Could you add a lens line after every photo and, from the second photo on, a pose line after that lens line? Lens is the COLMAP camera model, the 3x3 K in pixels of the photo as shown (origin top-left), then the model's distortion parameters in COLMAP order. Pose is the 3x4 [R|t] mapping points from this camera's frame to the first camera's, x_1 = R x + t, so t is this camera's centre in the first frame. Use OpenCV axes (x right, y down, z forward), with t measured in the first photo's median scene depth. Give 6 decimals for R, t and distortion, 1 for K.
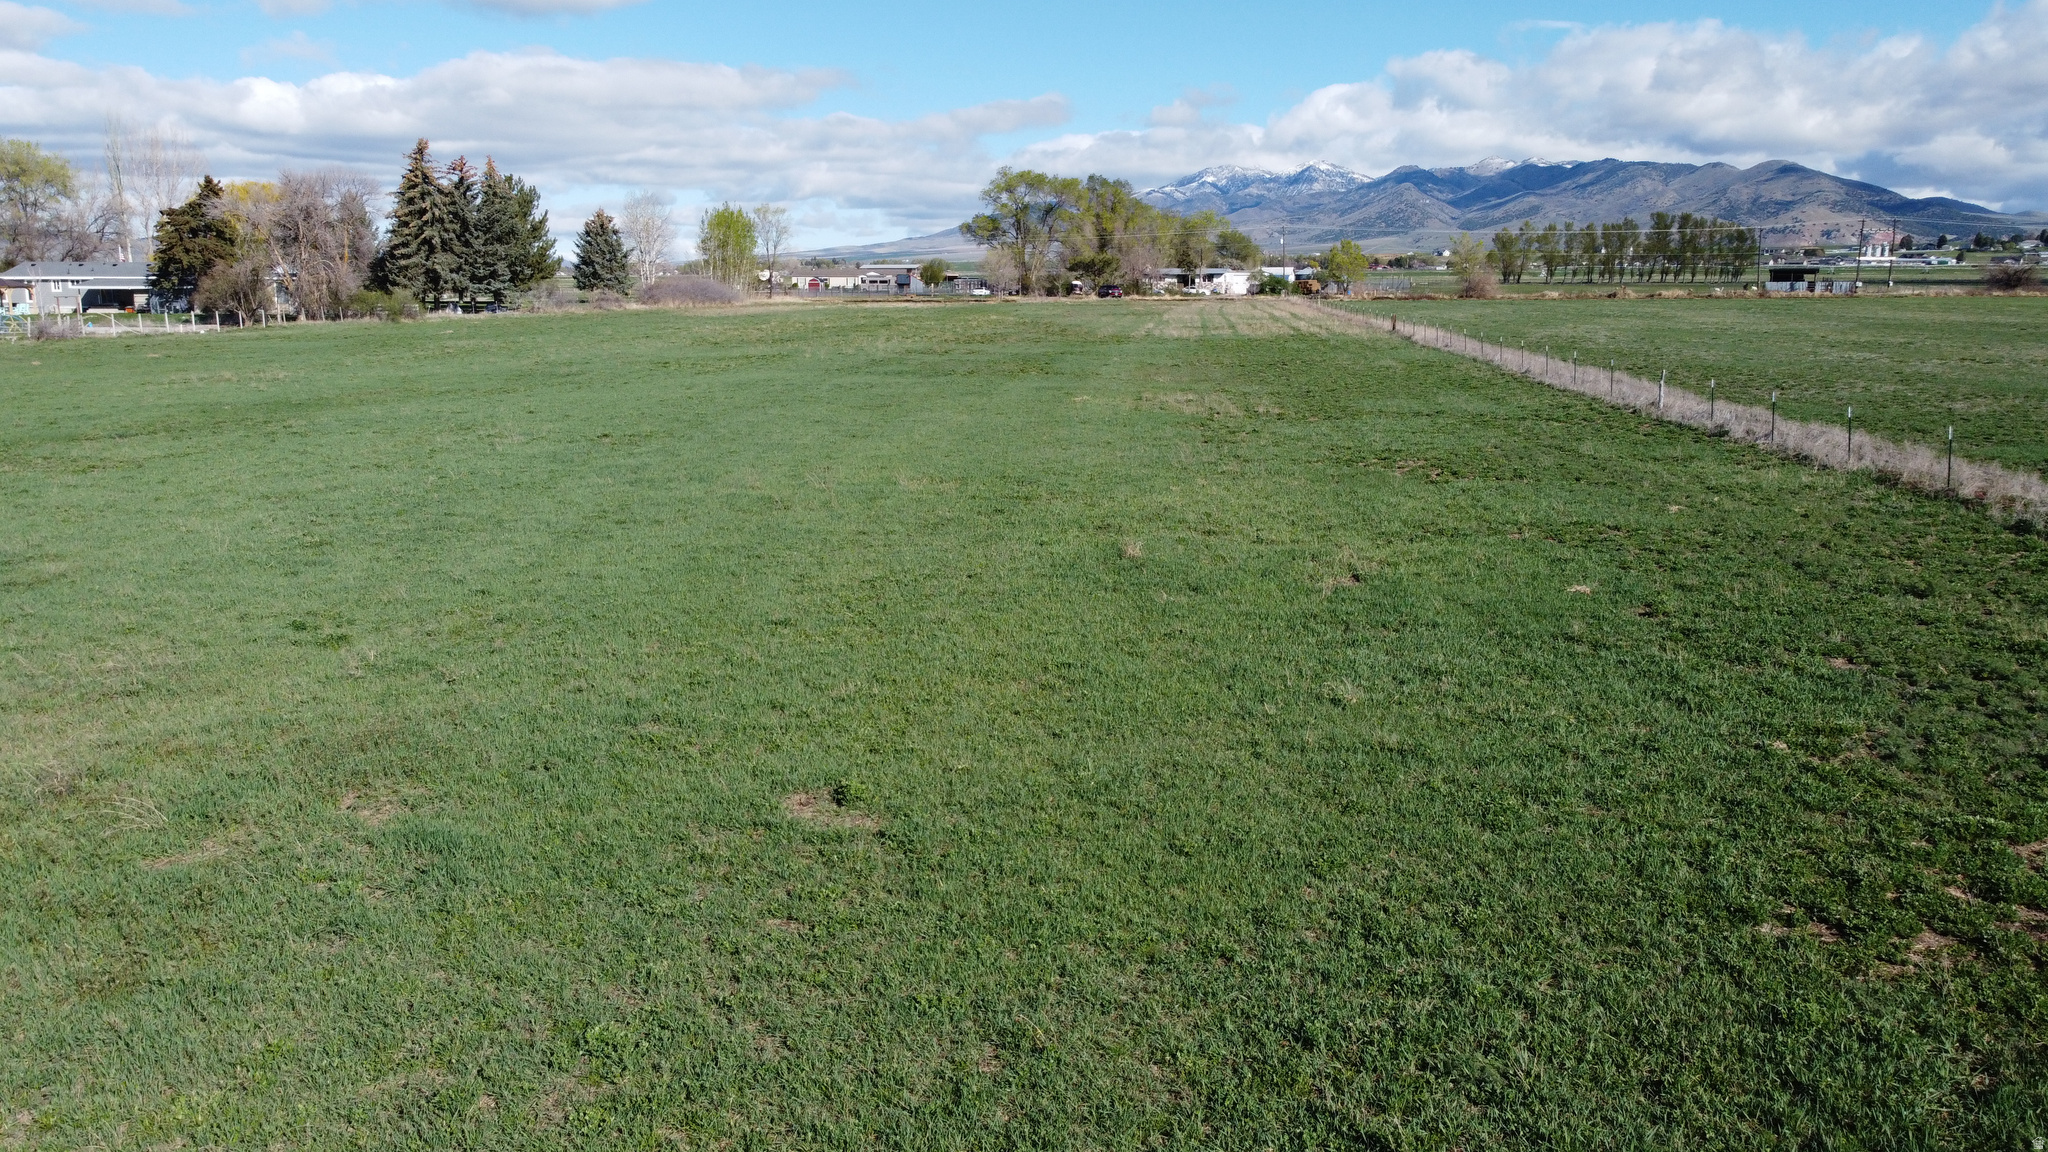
lens RADIAL K [[1549.0, 0, 1023.7], [0, 1549.0, 571.5], [0, 0, 1]] dist [-0.004601, -0.003613]
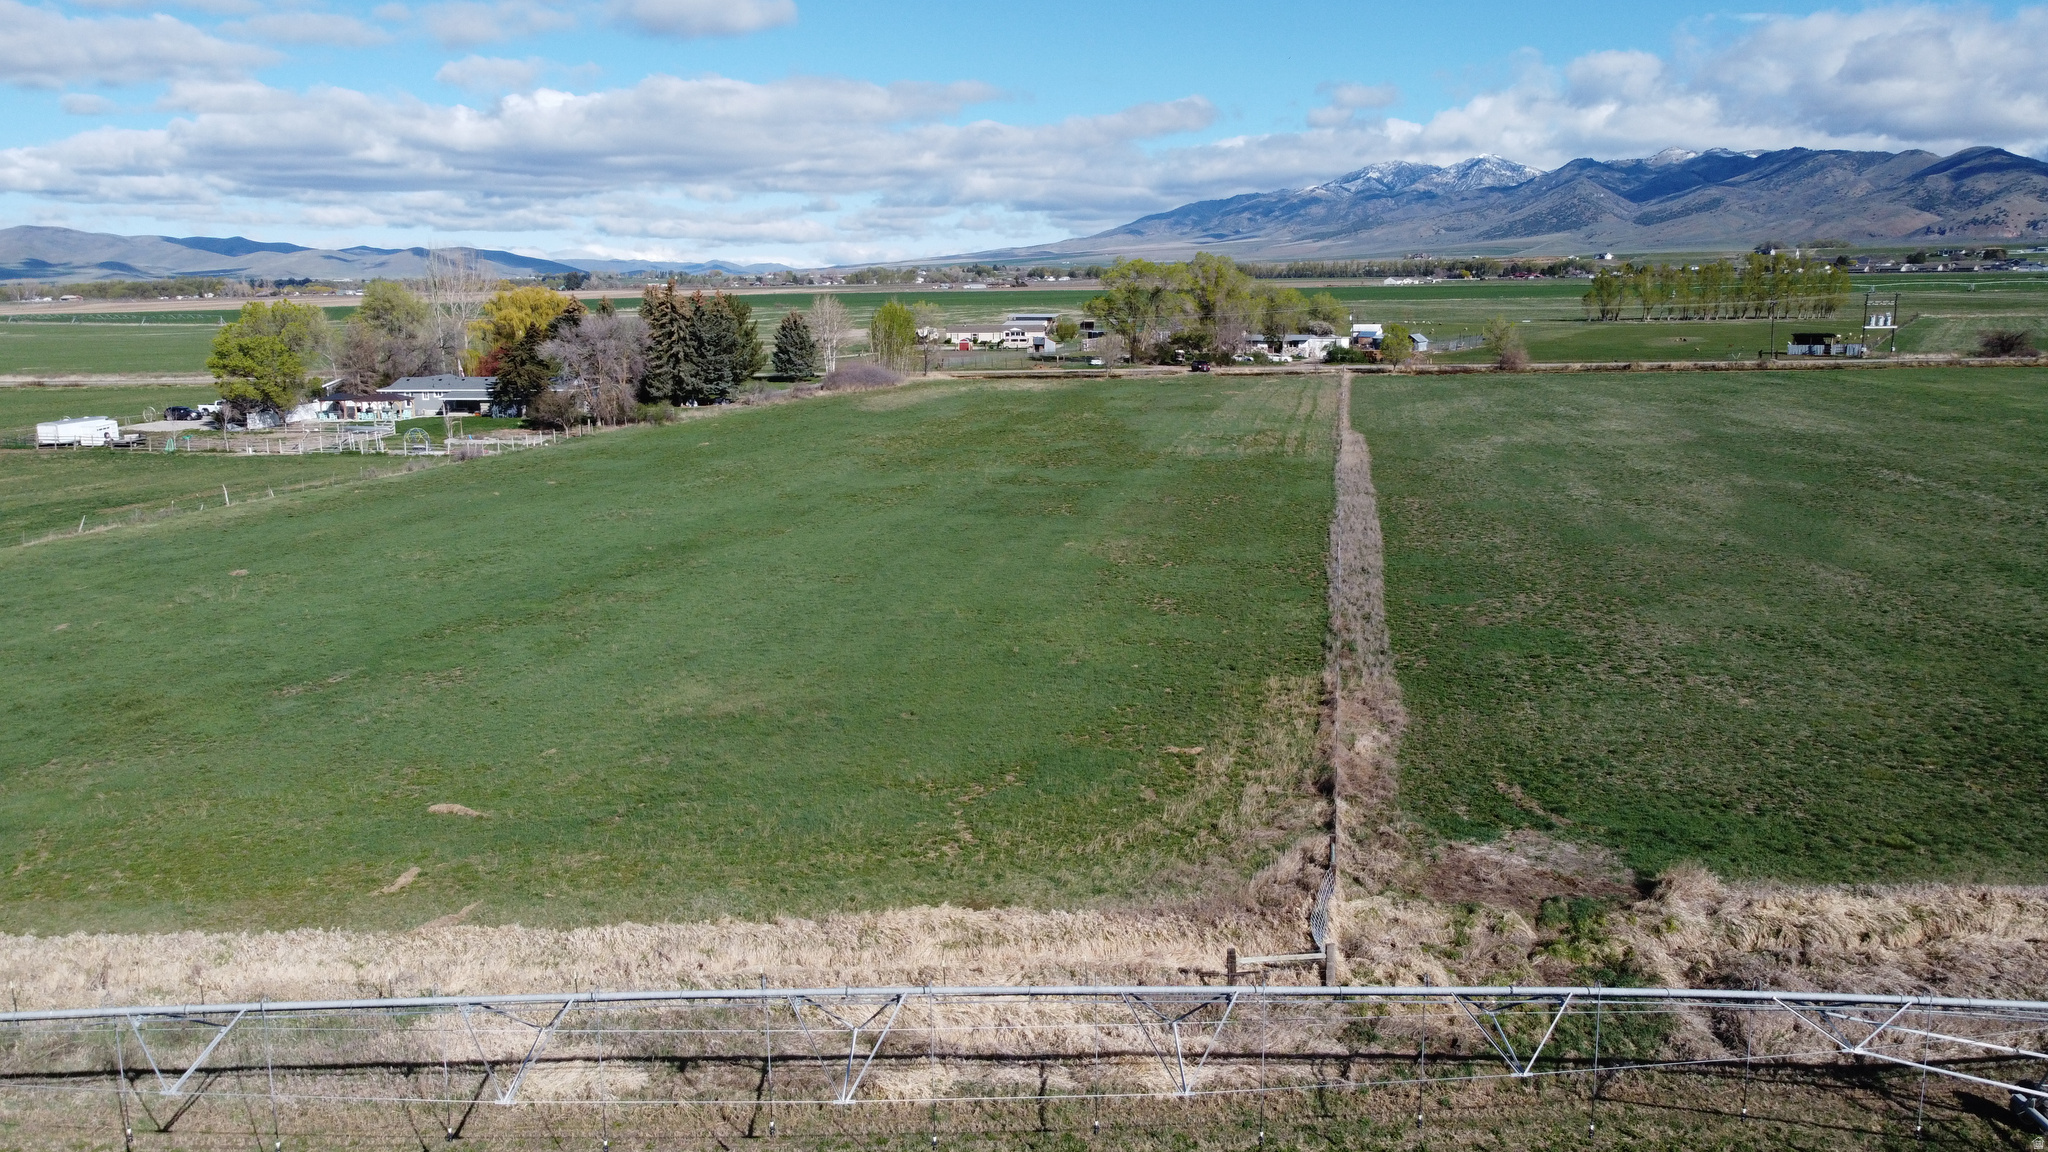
lens RADIAL K [[1549.0, 0, 1013.1], [0, 1549.0, 572.9], [0, 0, 1]] dist [-0.004601, -0.003613]
pose [[0.994012, 0.008454, -0.108941, 0.050196], [-0.008312, 0.999964, 0.001758, -0.021713], [0.108952, -0.000842, 0.994047, -0.265028]]
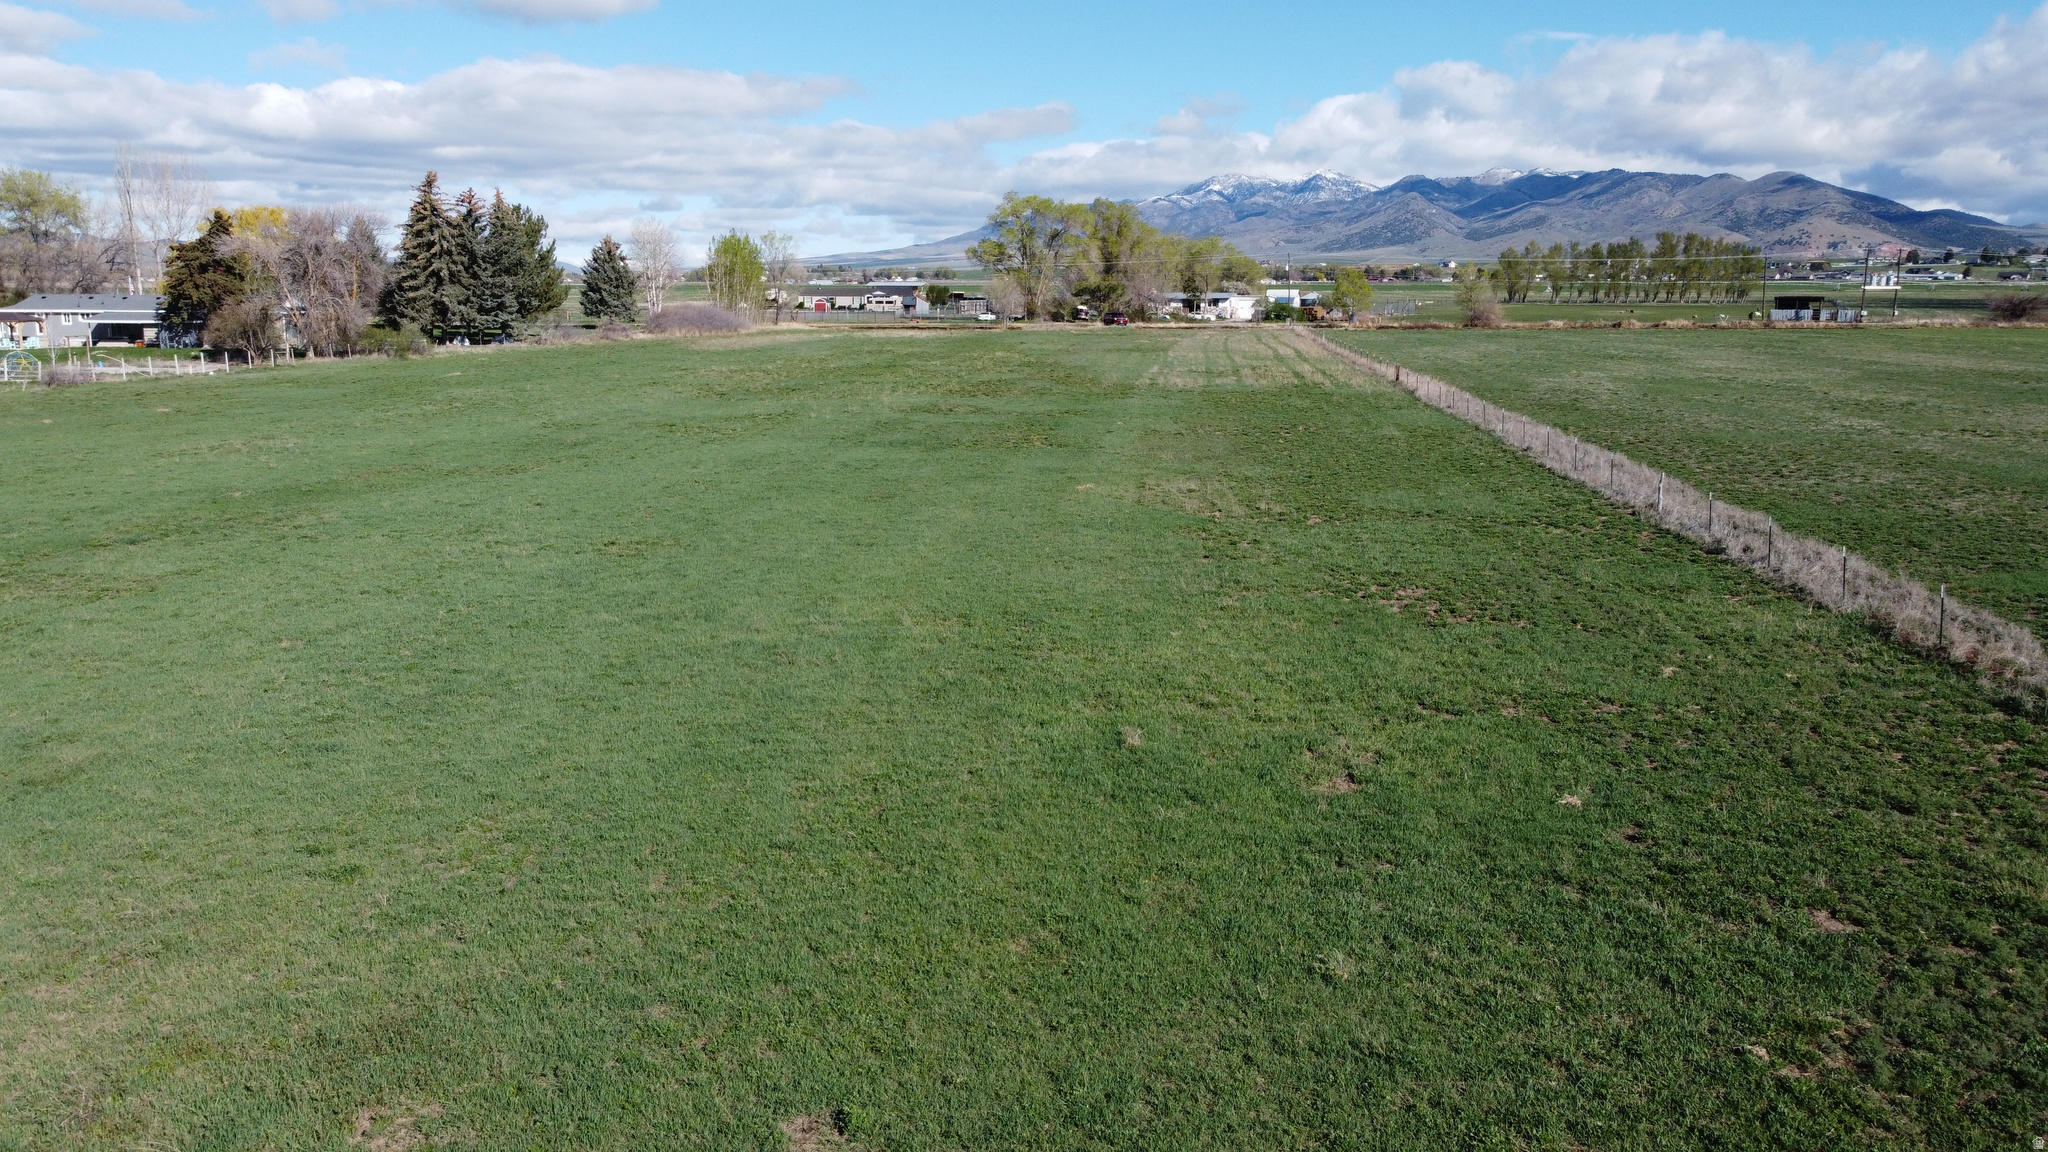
lens RADIAL K [[1549.0, 0, 1023.6], [0, 1549.0, 570.5], [0, 0, 1]] dist [-0.004601, -0.003613]
pose [[0.999983, 0.005145, -0.002893, 0.000229], [-0.005159, 0.999974, -0.005051, -0.014482], [0.002867, 0.005066, 0.999983, -0.001936]]
